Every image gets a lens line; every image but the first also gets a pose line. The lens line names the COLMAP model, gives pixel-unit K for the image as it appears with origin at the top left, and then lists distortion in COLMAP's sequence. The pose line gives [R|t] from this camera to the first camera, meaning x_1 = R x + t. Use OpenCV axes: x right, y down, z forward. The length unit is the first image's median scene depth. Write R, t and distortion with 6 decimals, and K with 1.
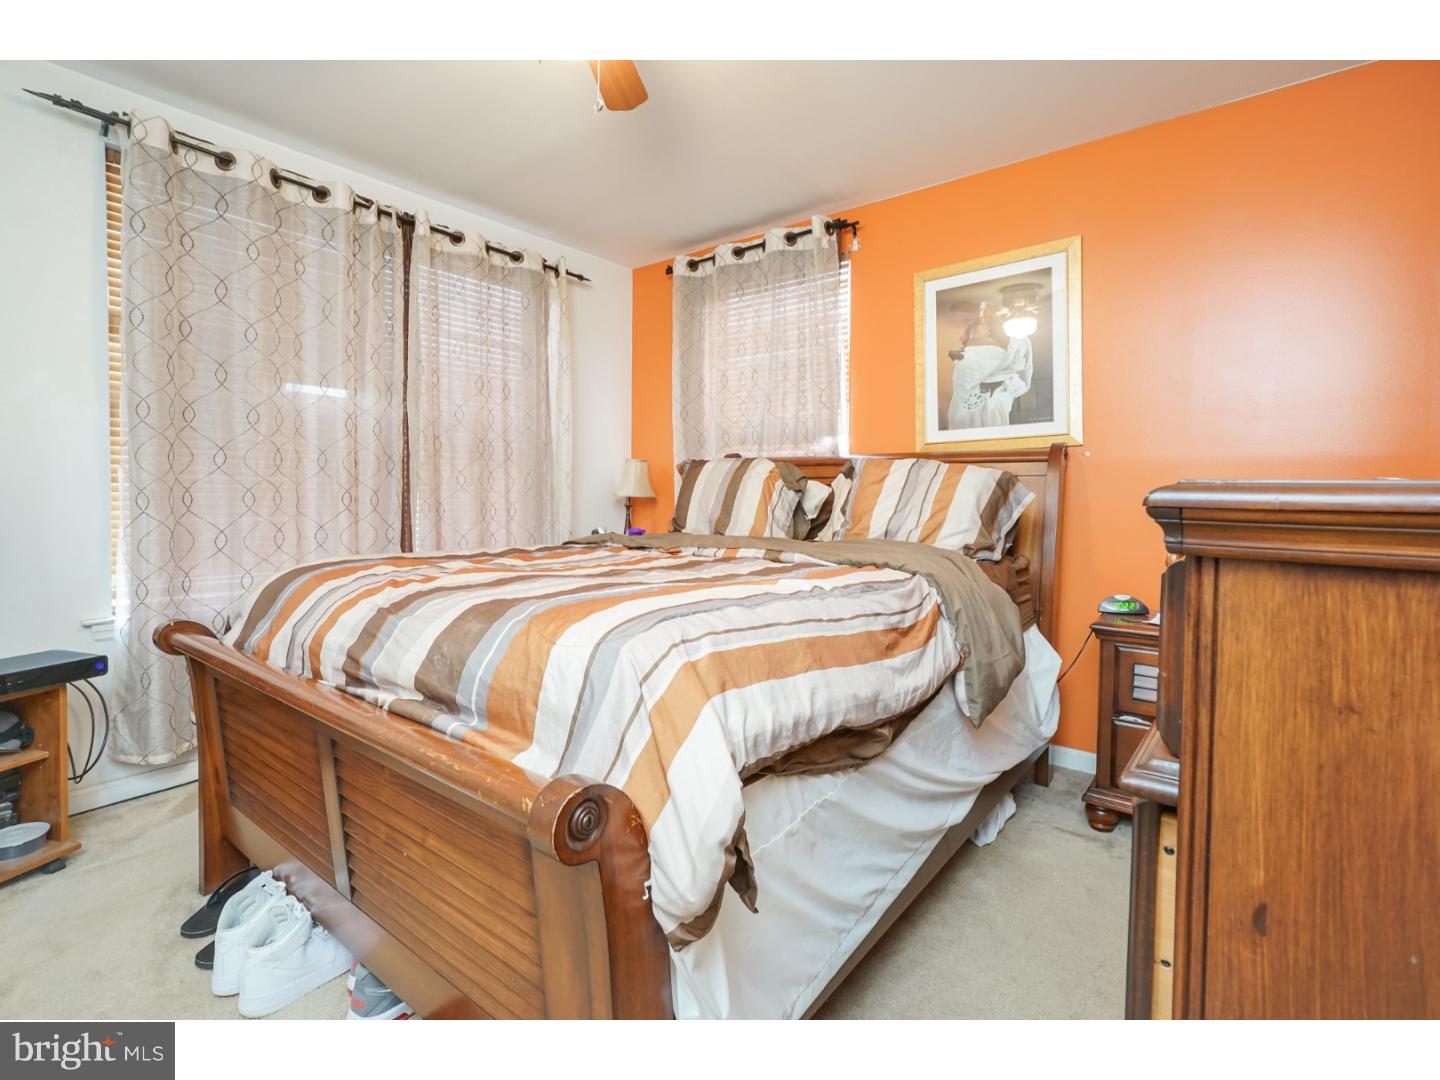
lens RADIAL K [[657.0, 0, 724.8], [0, 657.0, 529.7], [0, 0, 1]] dist [-0.008296, 0.003279]
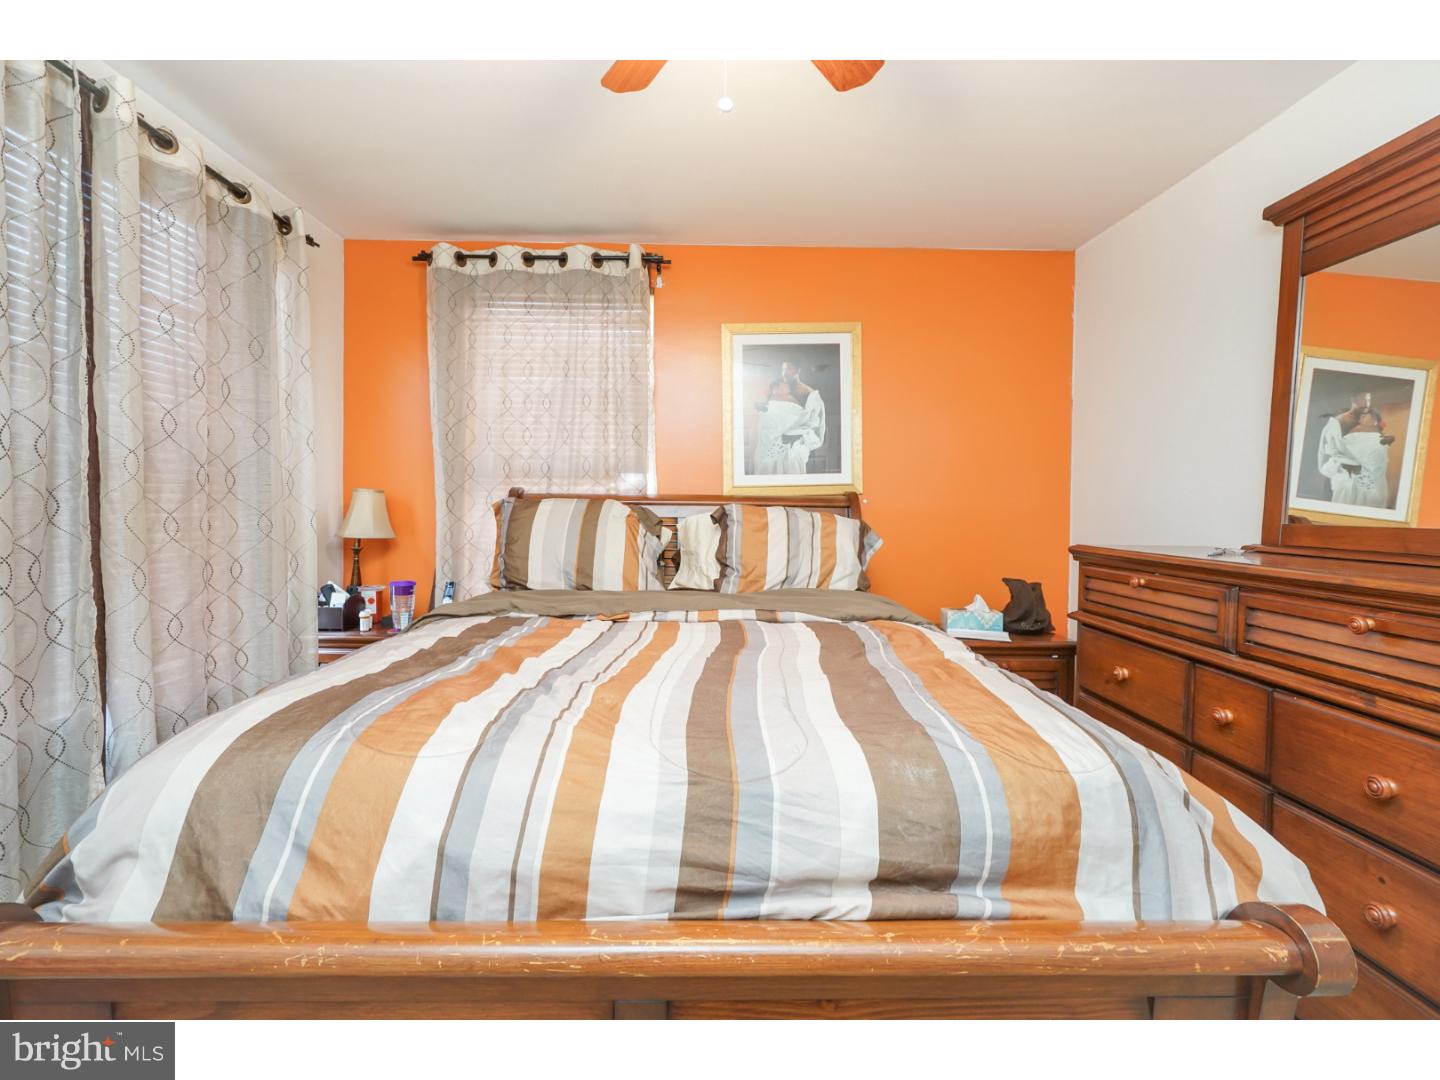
lens RADIAL K [[657.0, 0, 718.1], [0, 657.0, 536.9], [0, 0, 1]] dist [-0.008296, 0.003279]
pose [[0.788432, -0.021930, 0.614731, -0.375813], [0.027635, 0.999618, 0.000218, -0.051742], [-0.614501, 0.016816, 0.788737, 0.184600]]
